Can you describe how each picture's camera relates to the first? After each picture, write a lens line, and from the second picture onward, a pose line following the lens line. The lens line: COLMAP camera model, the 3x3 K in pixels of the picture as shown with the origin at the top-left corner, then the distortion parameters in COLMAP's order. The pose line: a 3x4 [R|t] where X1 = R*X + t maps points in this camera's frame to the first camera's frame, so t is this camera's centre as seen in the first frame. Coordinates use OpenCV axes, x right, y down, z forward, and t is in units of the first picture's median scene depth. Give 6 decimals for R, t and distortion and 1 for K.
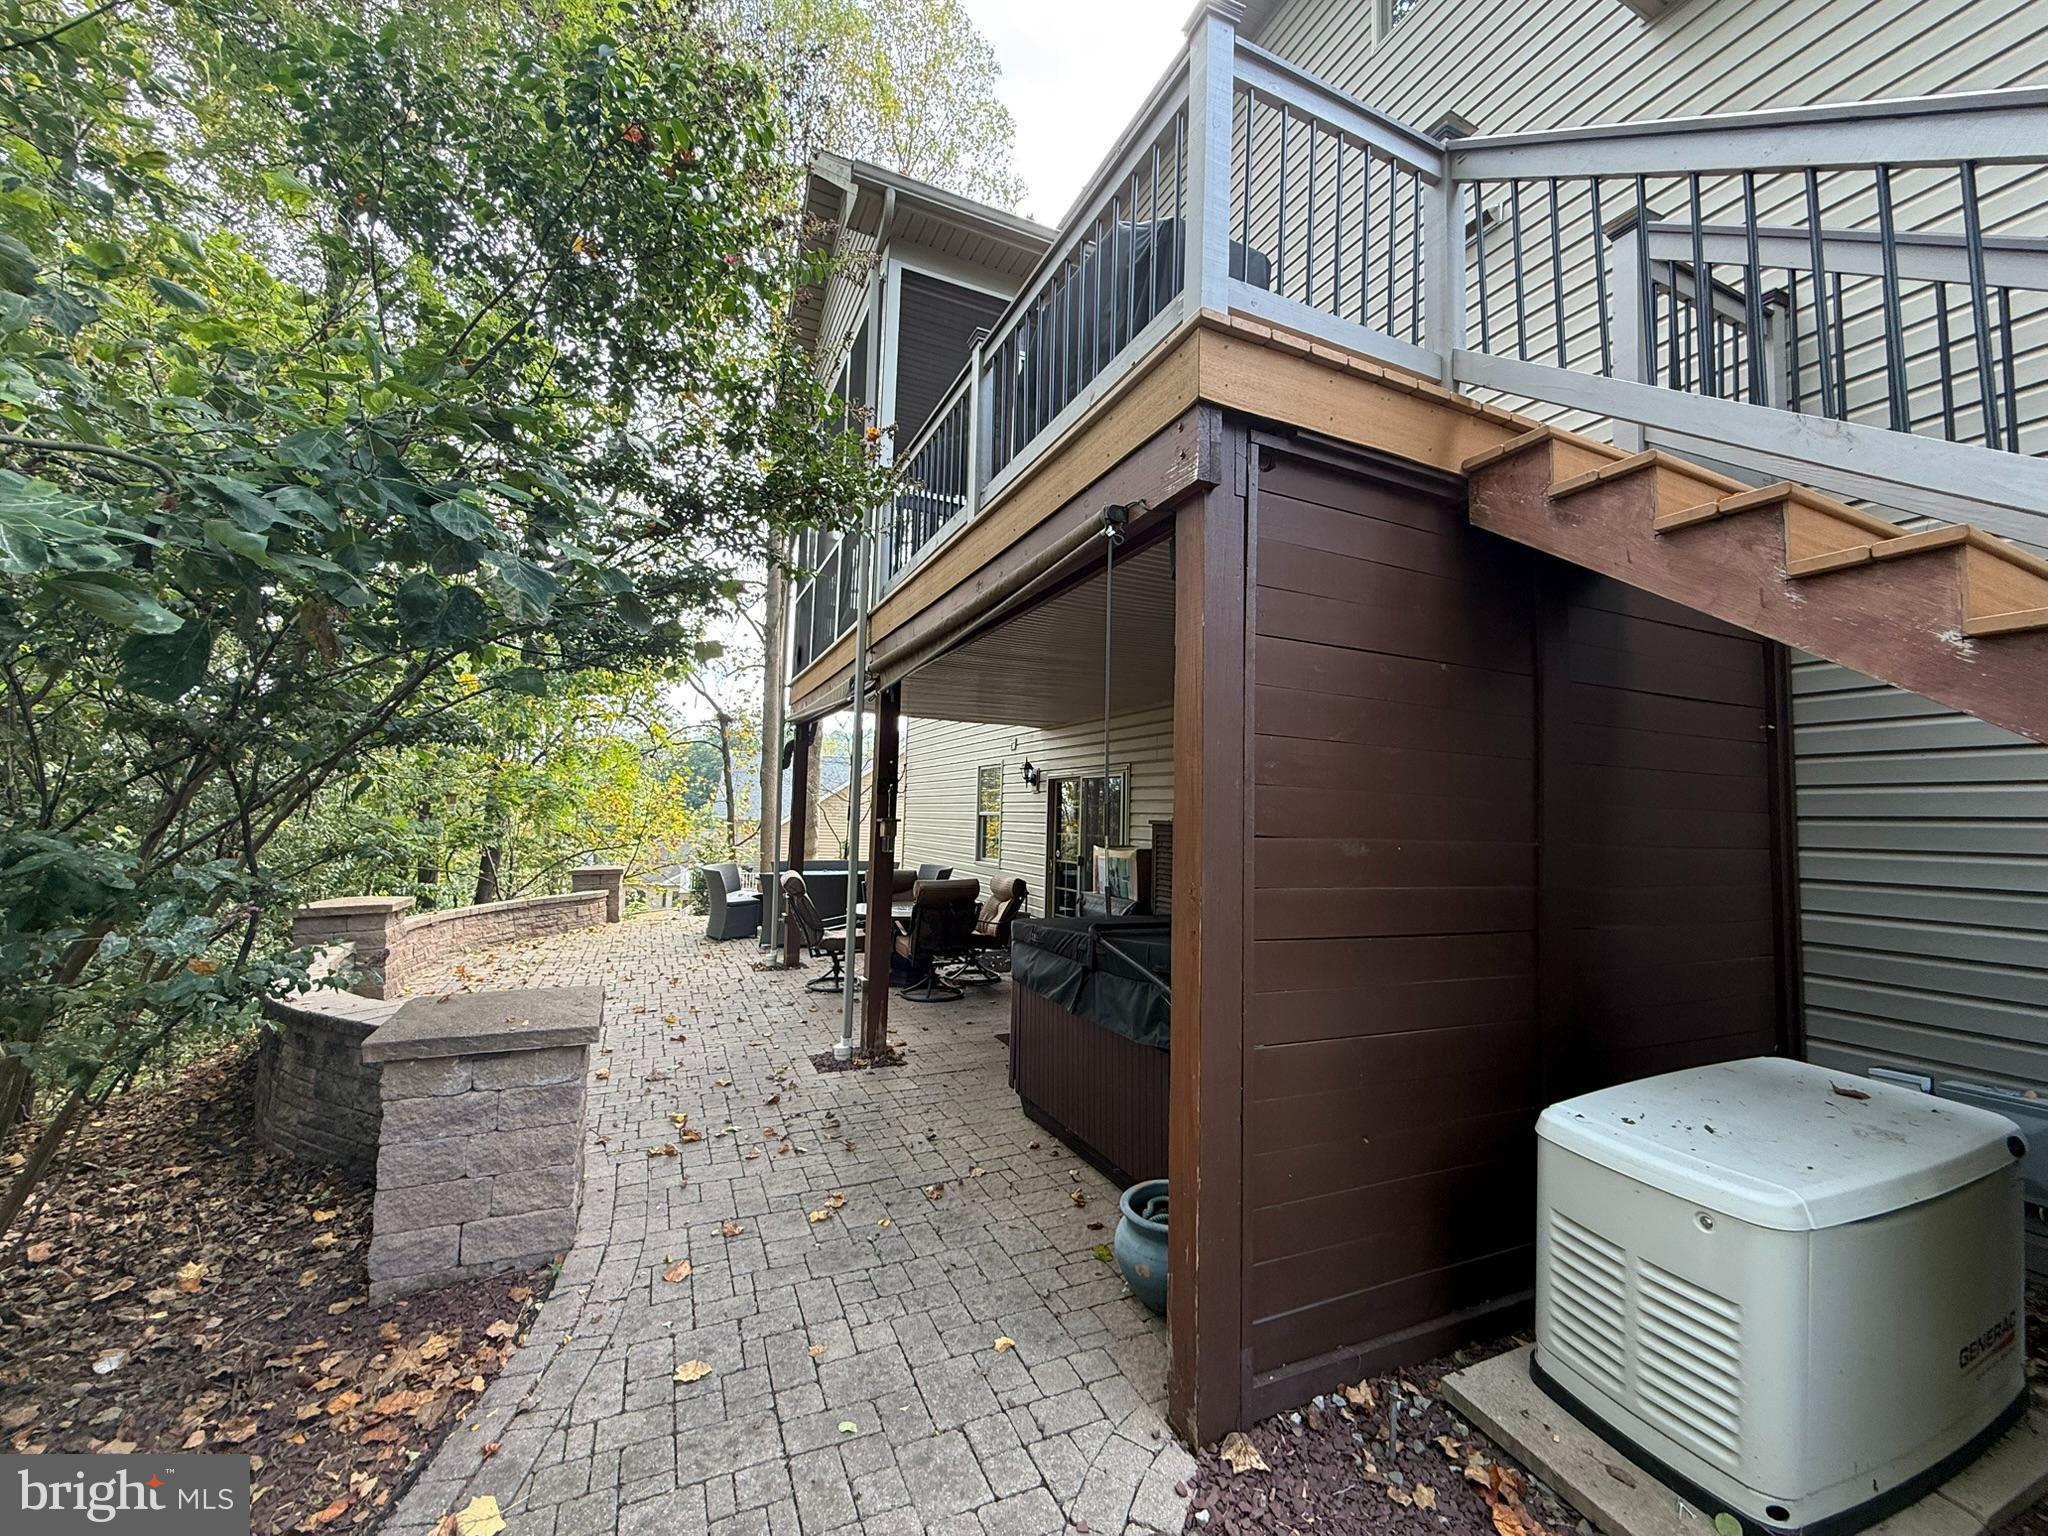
lens RADIAL K [[813.7, 0, 1018.0], [0, 813.7, 765.4], [0, 0, 1]] dist [0.000019, -0.000431]
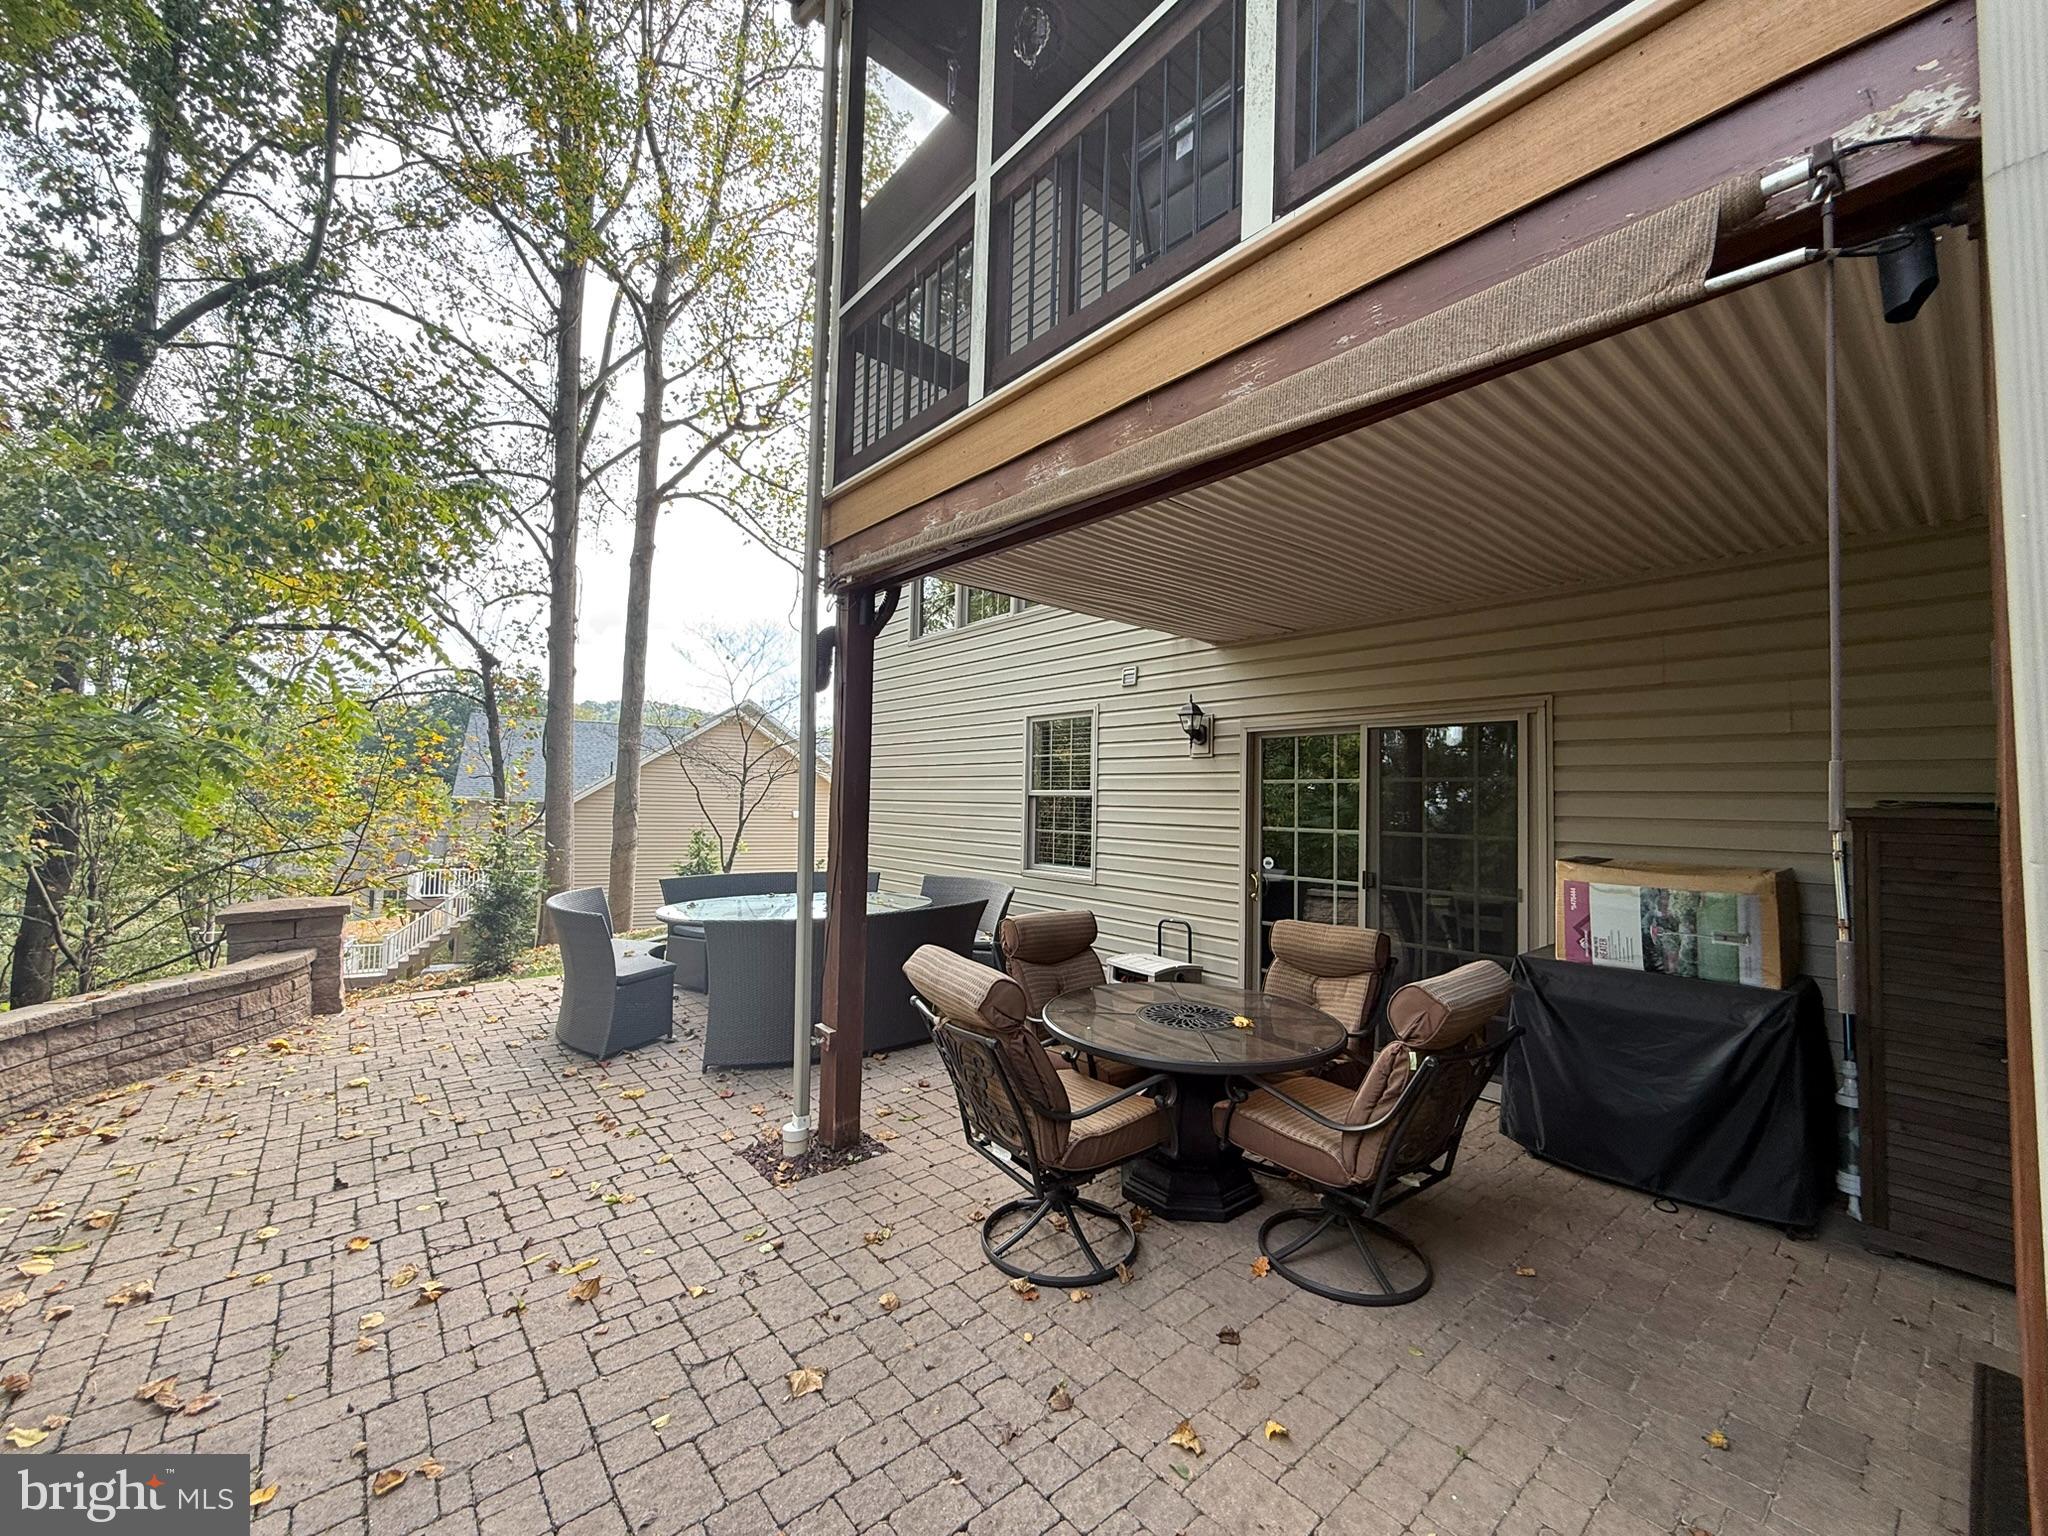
lens RADIAL K [[813.7, 0, 1018.0], [0, 813.7, 765.4], [0, 0, 1]] dist [0.000019, -0.000431]
pose [[0.964429, 0.007307, 0.264242, -0.255878], [-0.014182, 0.999608, 0.024120, 0.027287], [-0.263963, -0.027009, 0.964155, 0.474732]]
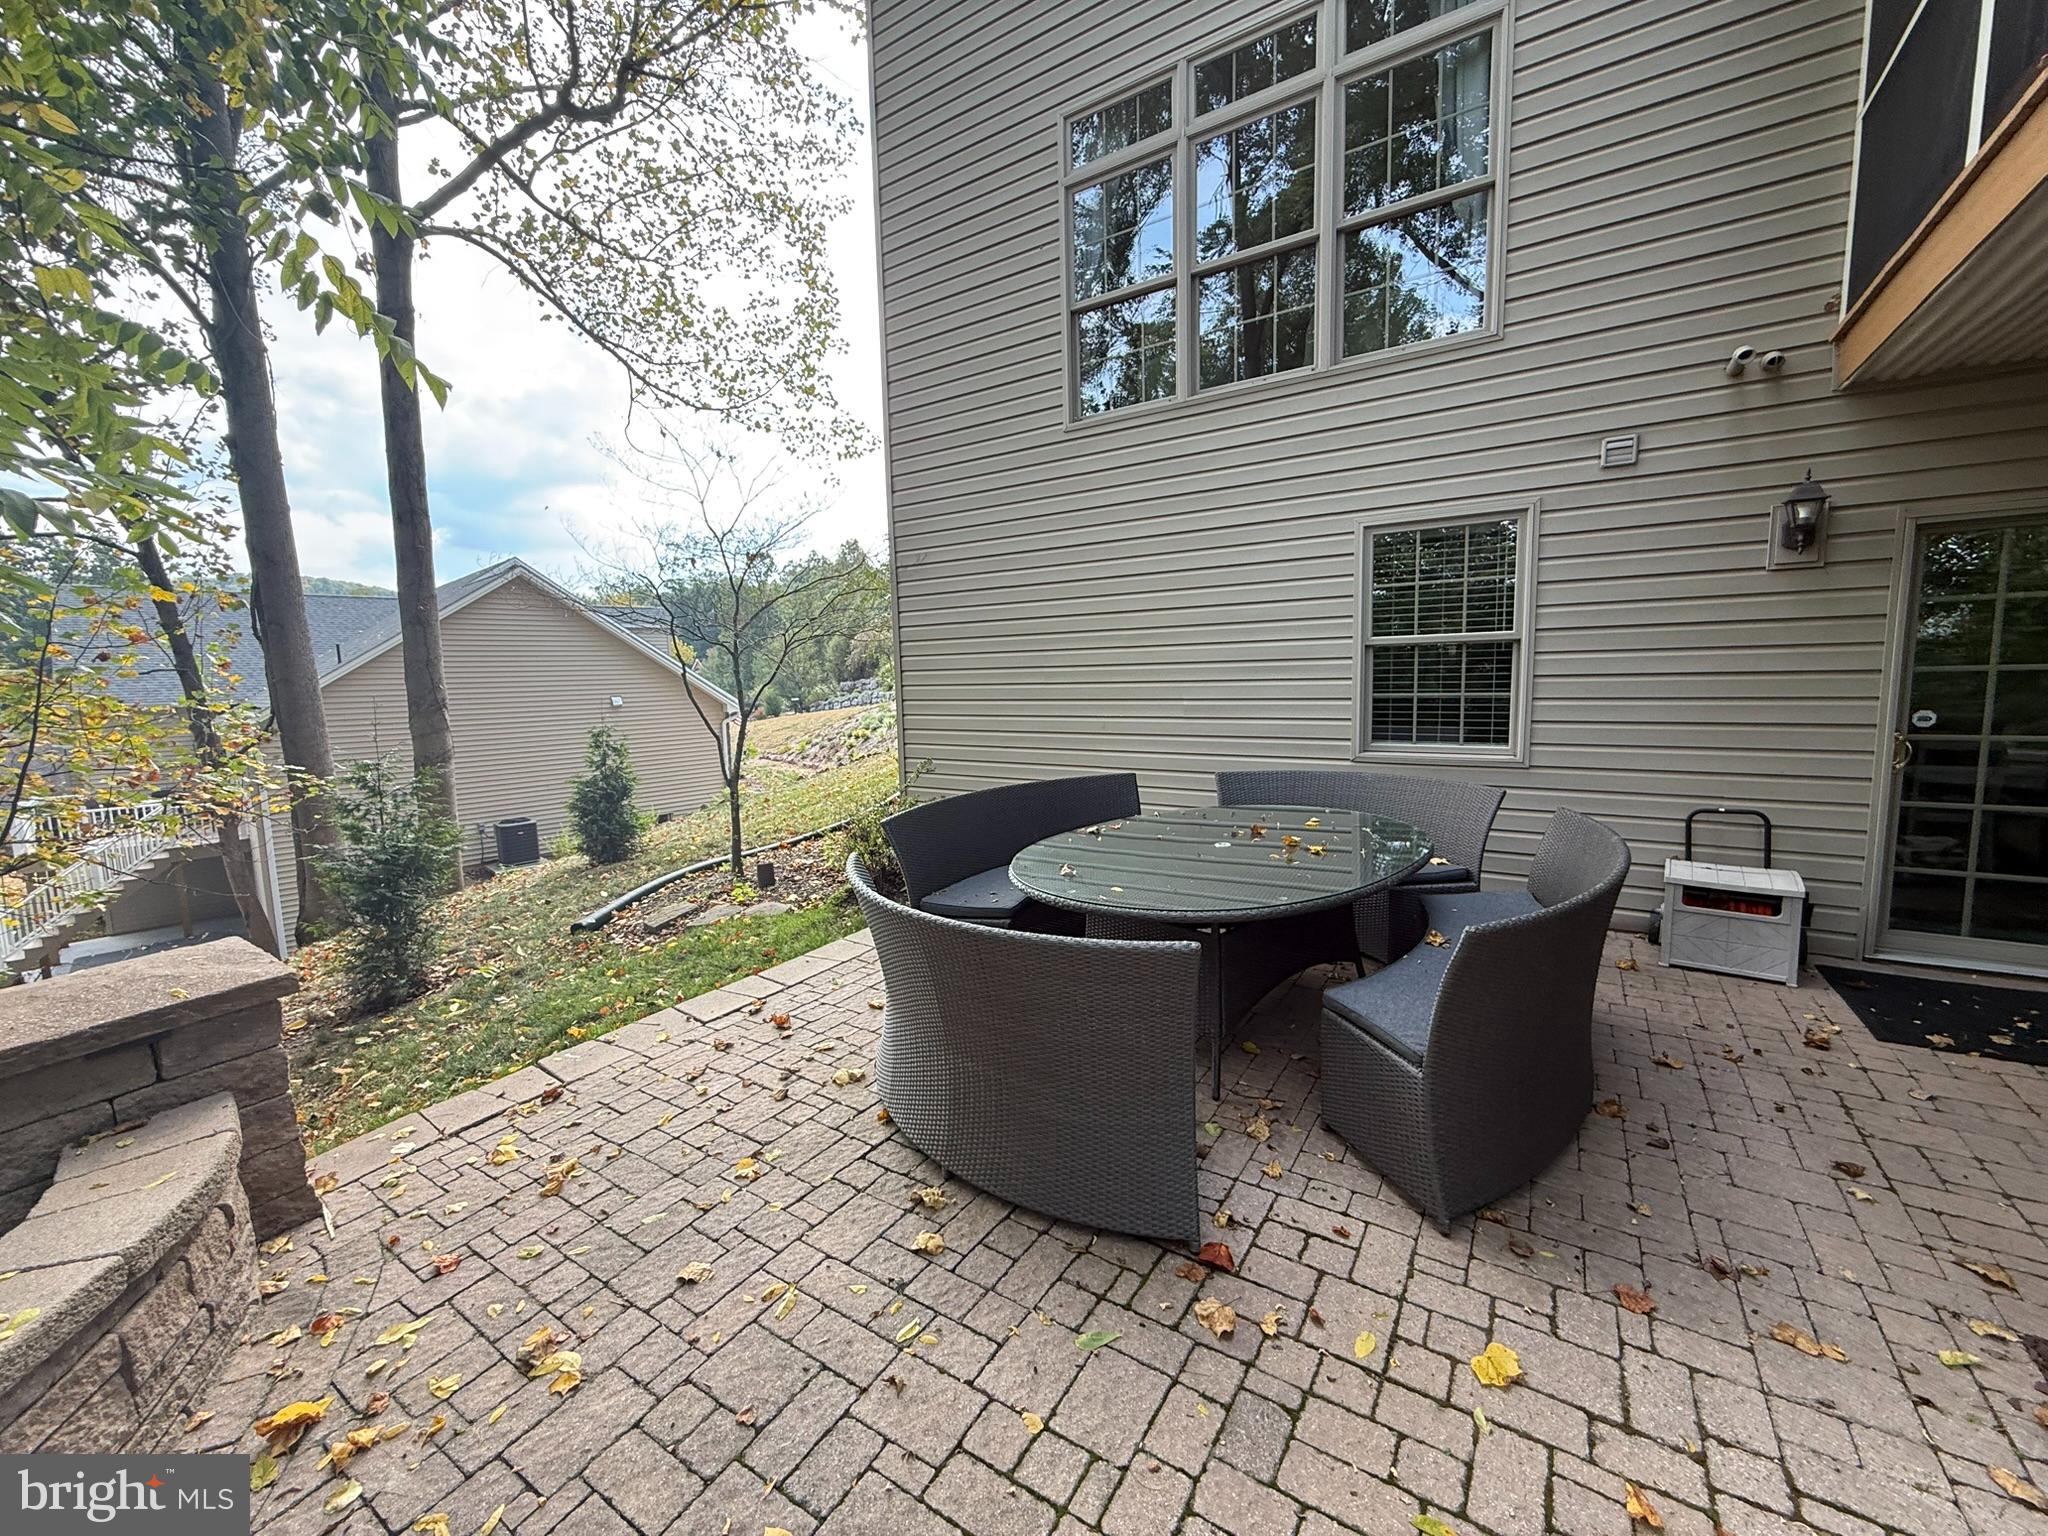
lens RADIAL K [[813.7, 0, 1018.0], [0, 813.7, 765.4], [0, 0, 1]] dist [0.000019, -0.000431]
pose [[0.844678, -0.111658, 0.523499, -0.497379], [0.015601, 0.982721, 0.184434, 0.048066], [-0.535047, -0.147621, 0.831825, 0.851968]]
